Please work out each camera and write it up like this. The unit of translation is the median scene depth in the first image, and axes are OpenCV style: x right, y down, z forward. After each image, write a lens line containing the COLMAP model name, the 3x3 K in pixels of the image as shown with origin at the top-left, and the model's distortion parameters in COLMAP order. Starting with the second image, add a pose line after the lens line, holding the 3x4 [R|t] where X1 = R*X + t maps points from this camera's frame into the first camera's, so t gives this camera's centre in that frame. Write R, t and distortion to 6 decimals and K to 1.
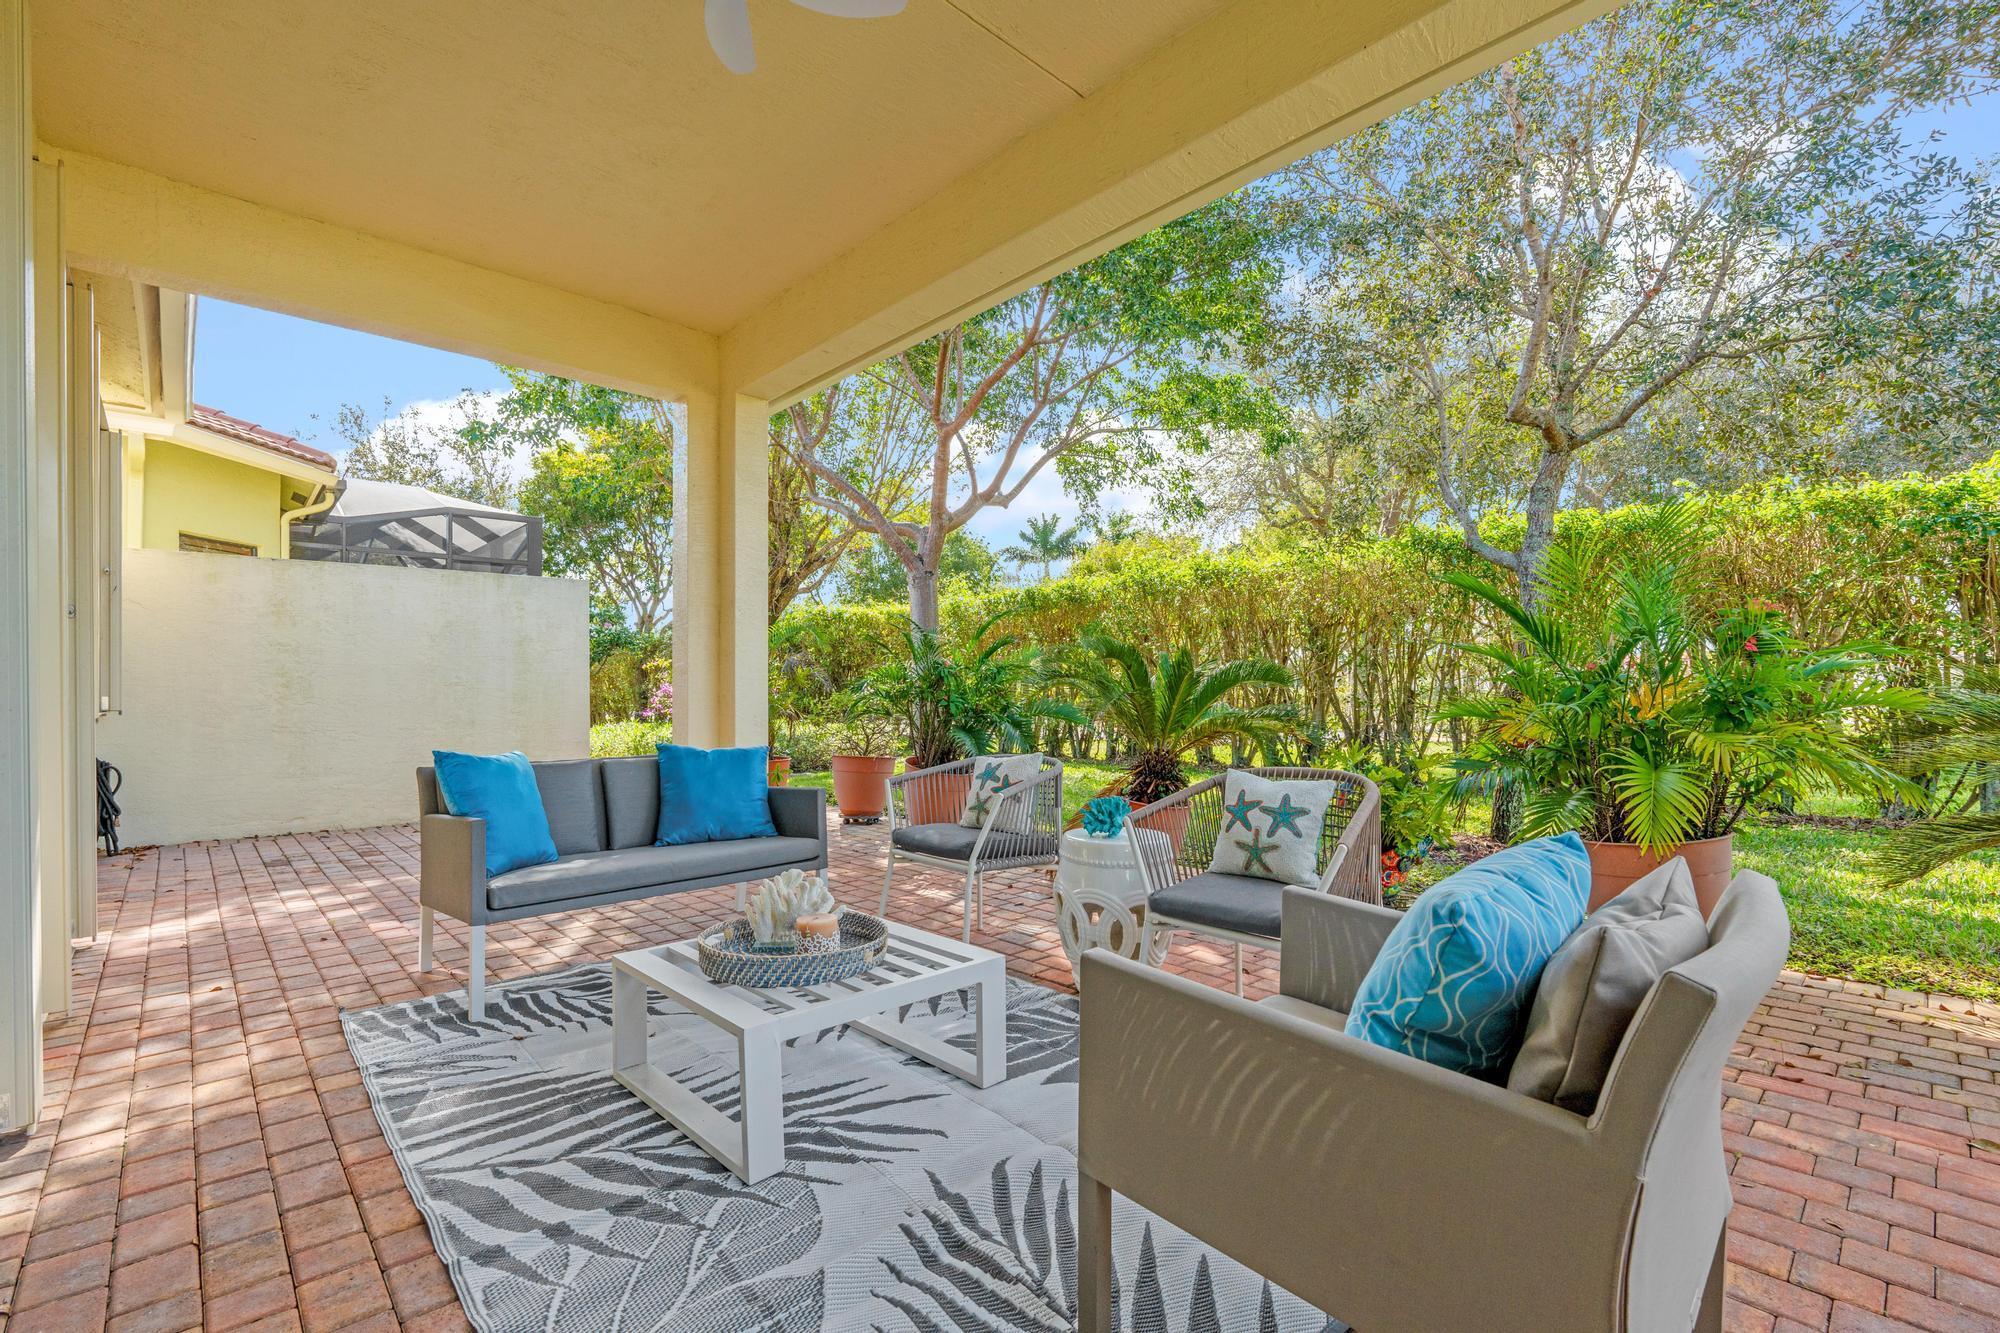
lens RADIAL K [[877.7, 0, 996.9], [0, 877.7, 666.9], [0, 0, 1]] dist [-0.000567, -0.000857]
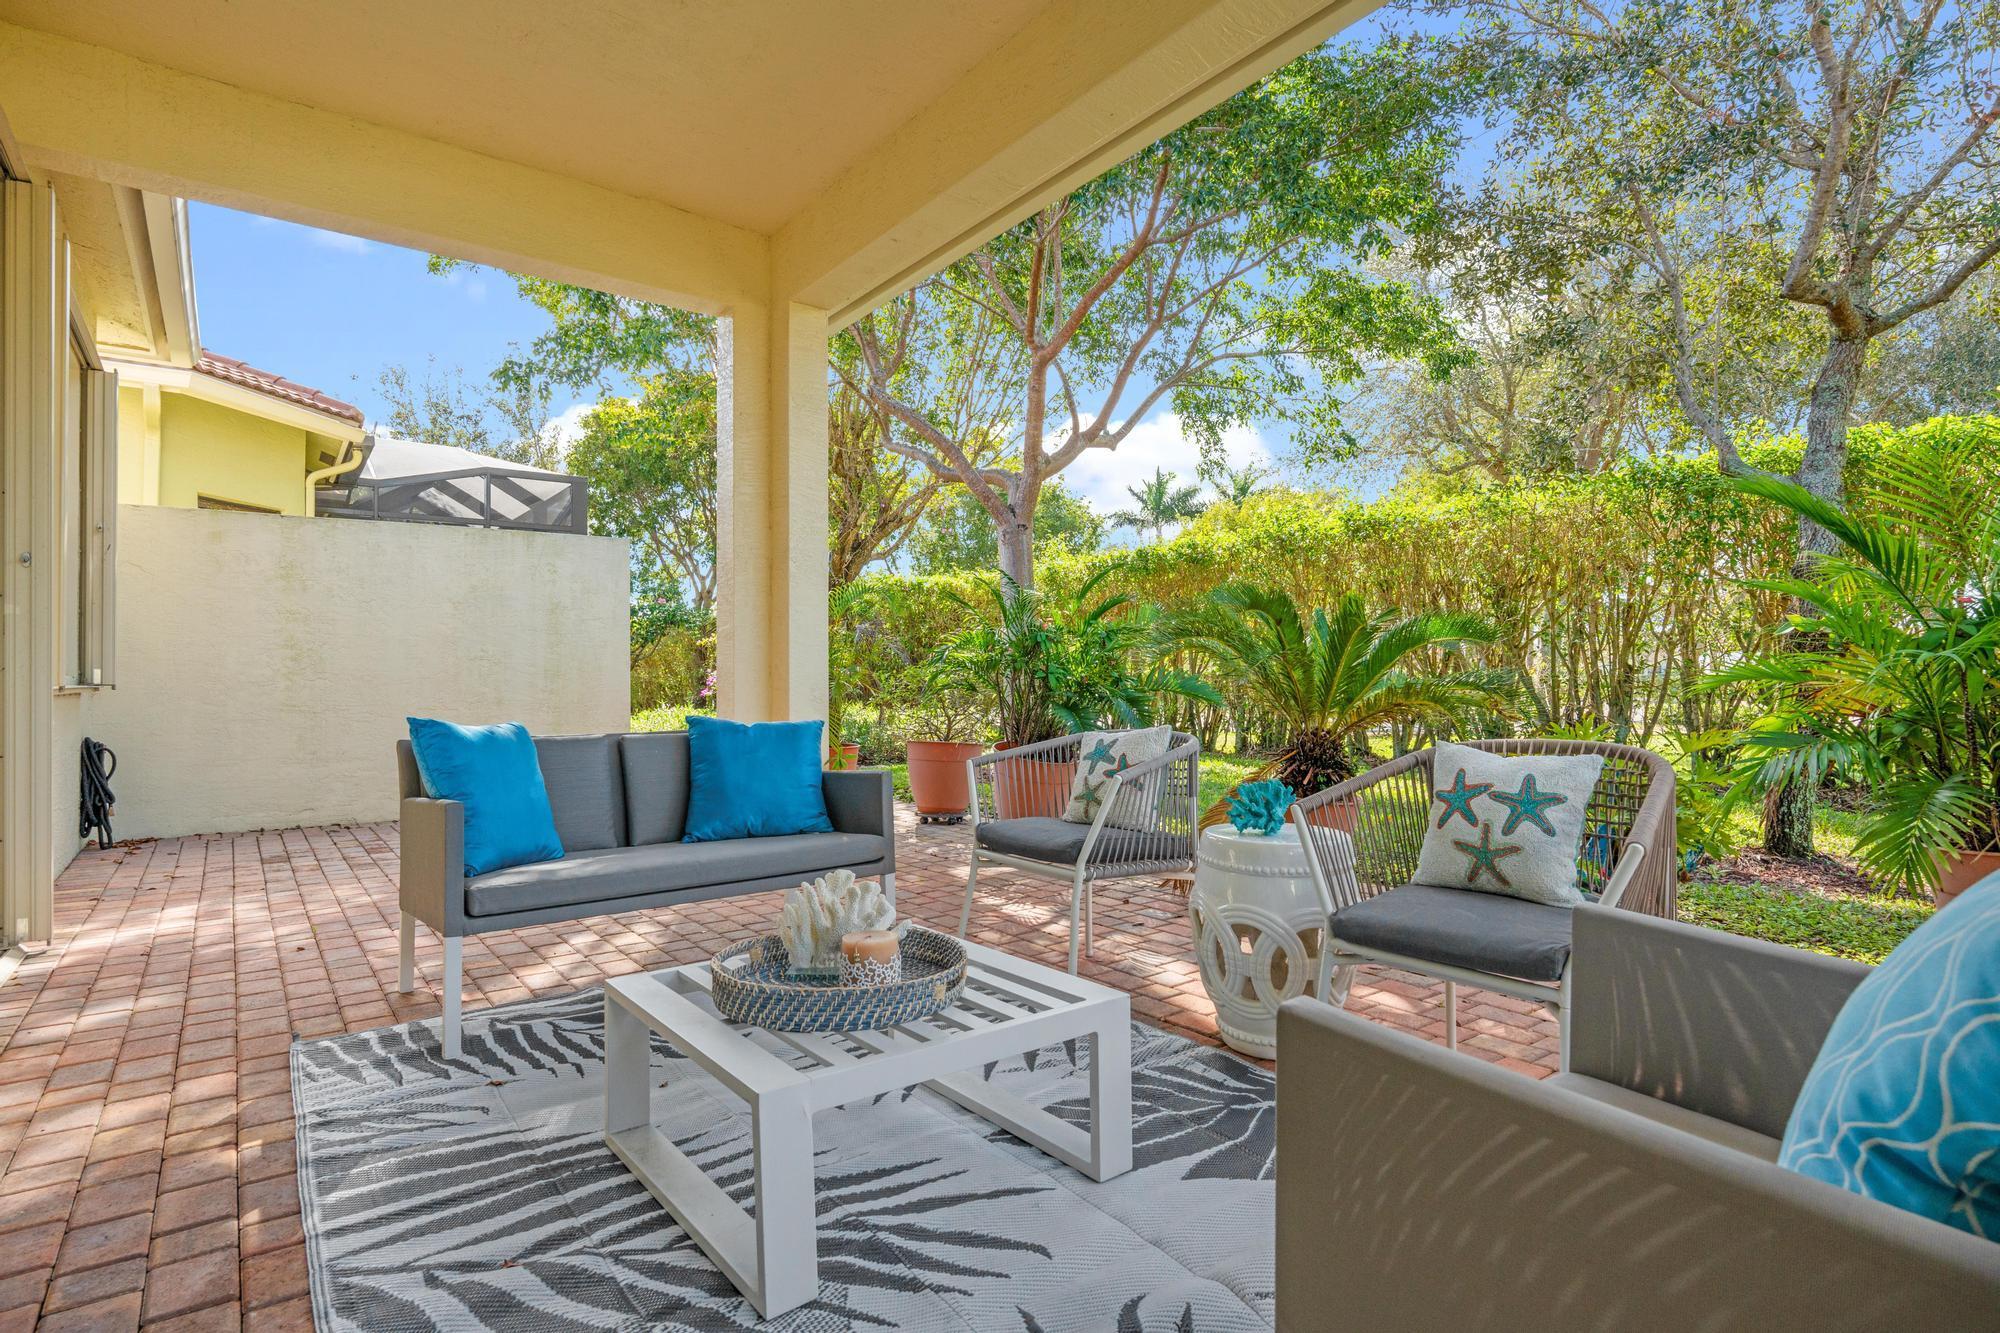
lens RADIAL K [[987.6, 0, 1008.0], [0, 987.6, 646.6], [0, 0, 1]] dist [-0.000455, -0.000674]
pose [[0.995740, -0.005127, -0.092065, -0.010671], [0.004219, 0.999940, -0.010061, 0.040816], [0.092111, 0.009629, 0.995702, 0.144318]]
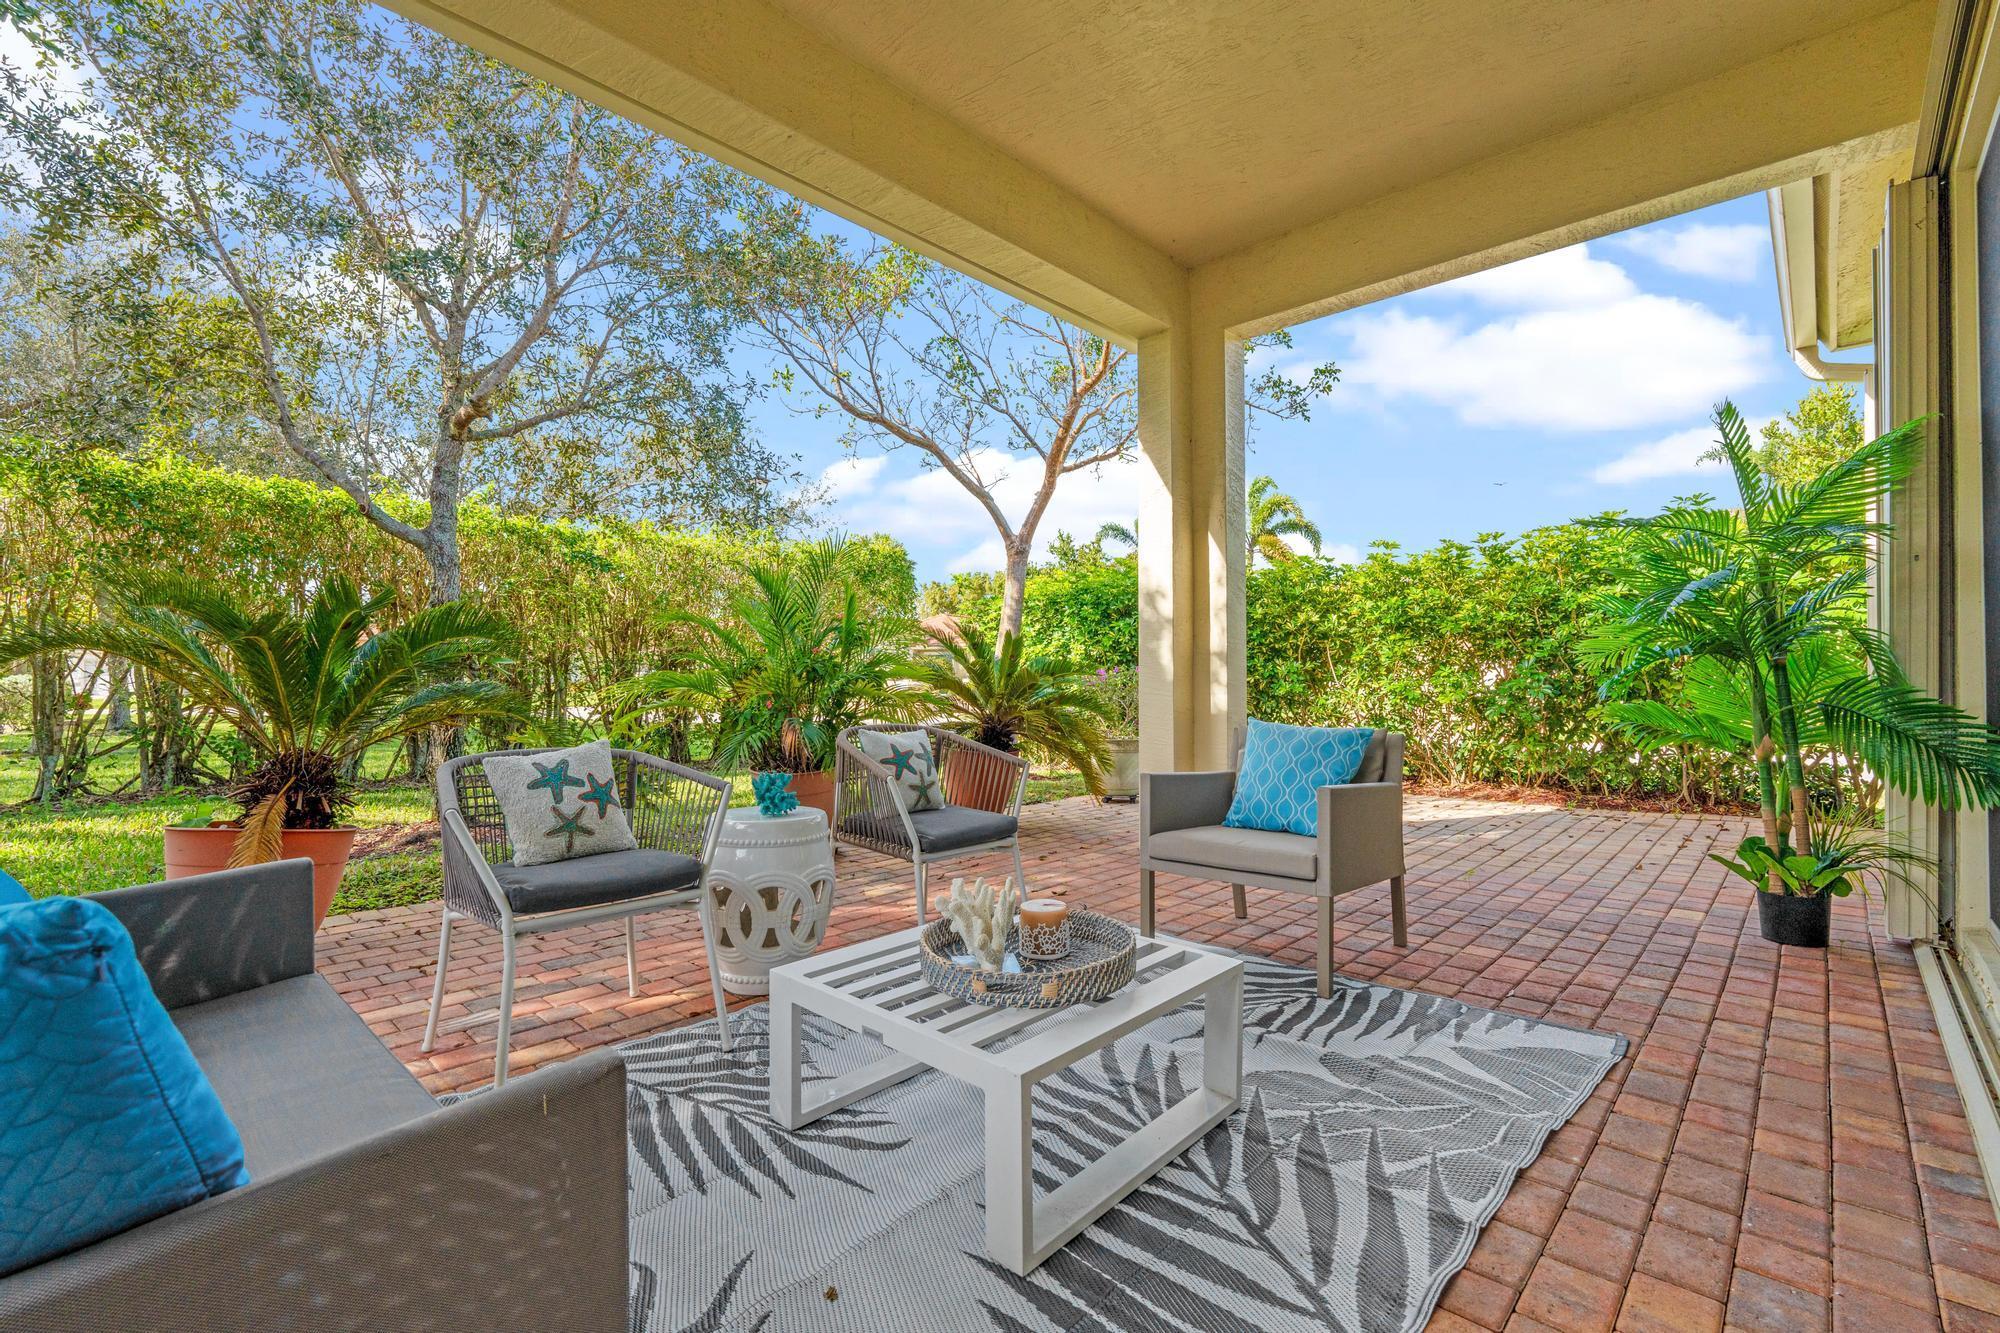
lens RADIAL K [[877.7, 0, 996.9], [0, 877.7, 666.9], [0, 0, 1]] dist [-0.000567, -0.000857]
pose [[-0.045721, 0.013190, 0.998867, -0.808697], [-0.014267, 0.999802, -0.013855, 0.052542], [-0.998852, -0.014884, -0.045524, 0.824064]]
